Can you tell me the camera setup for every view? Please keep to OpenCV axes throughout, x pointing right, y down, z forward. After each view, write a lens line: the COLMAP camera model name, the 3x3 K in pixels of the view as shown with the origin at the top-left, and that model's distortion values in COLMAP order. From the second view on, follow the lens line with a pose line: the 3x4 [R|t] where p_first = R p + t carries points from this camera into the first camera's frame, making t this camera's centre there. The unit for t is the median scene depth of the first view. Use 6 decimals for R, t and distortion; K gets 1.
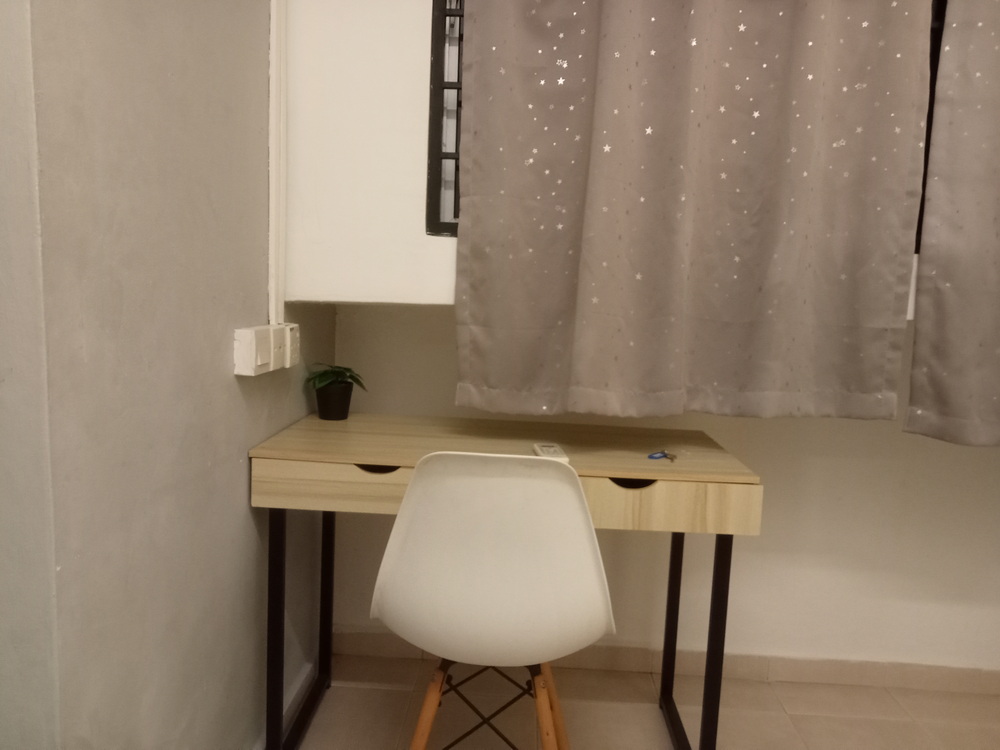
lens RADIAL K [[710.2, 0, 500.0], [0, 710.2, 375.0], [0, 0, 1]] dist [0.000004, -0.003210]
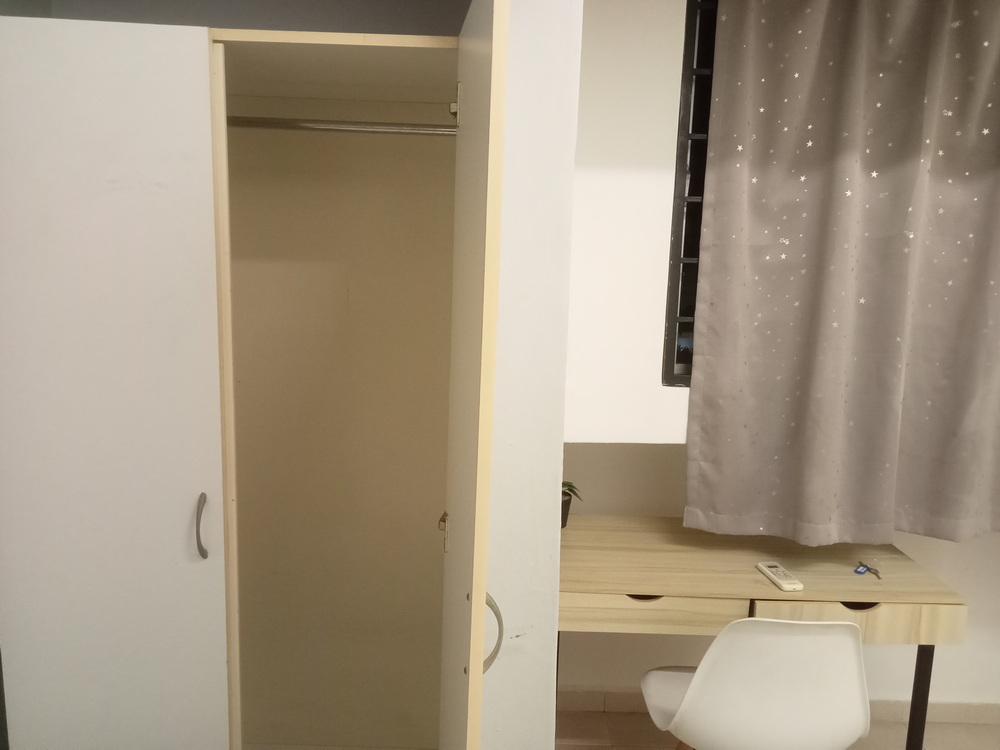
lens RADIAL K [[710.2, 0, 500.0], [0, 710.2, 375.0], [0, 0, 1]] dist [0.000004, -0.003210]
pose [[0.999654, -0.021662, 0.014917, -0.395067], [0.020893, 0.998534, 0.049926, -0.284207], [-0.015977, -0.049597, 0.998641, -0.161556]]
